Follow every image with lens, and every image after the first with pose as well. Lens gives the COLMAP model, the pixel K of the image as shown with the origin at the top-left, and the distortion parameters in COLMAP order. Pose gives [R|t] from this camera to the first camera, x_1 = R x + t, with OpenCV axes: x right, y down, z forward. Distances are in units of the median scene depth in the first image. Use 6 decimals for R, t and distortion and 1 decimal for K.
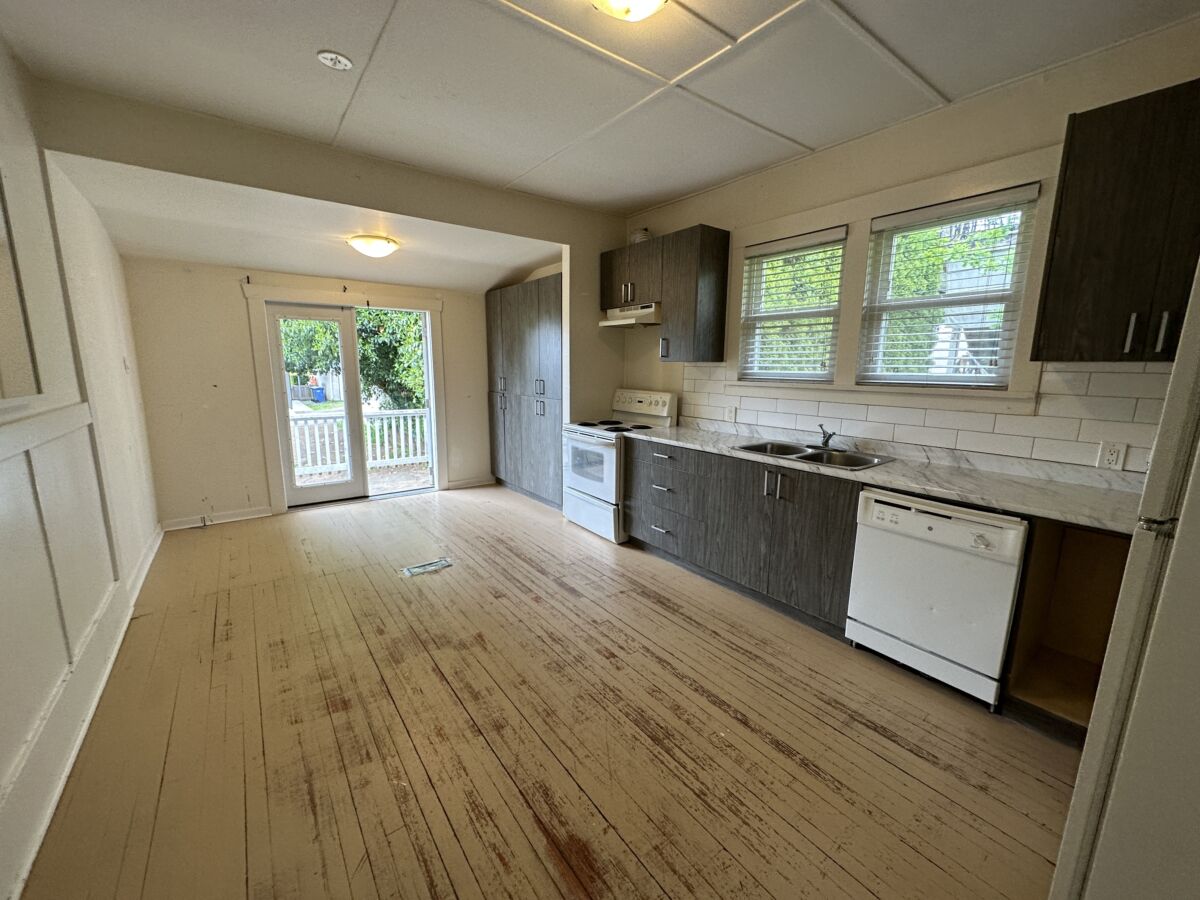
lens RADIAL K [[477.8, 0, 597.5], [0, 477.8, 452.3], [0, 0, 1]] dist [0.000890, 0.001412]
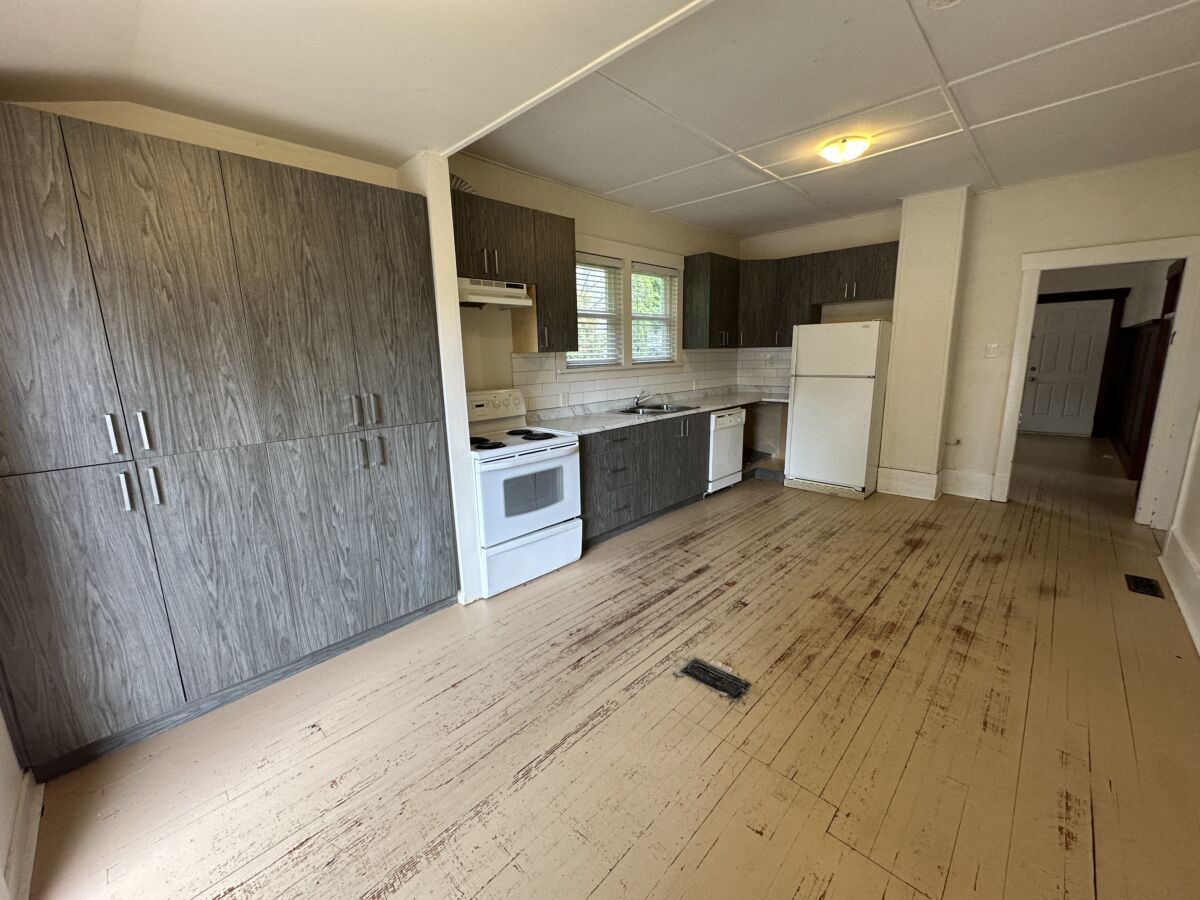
lens RADIAL K [[477.8, 0, 599.7], [0, 477.8, 451.5], [0, 0, 1]] dist [0.000890, 0.001412]
pose [[-0.161782, -0.203214, 0.965676, -1.110728], [0.202264, 0.950963, 0.234004, -0.280435], [-0.965876, 0.233179, -0.112746, 1.454564]]
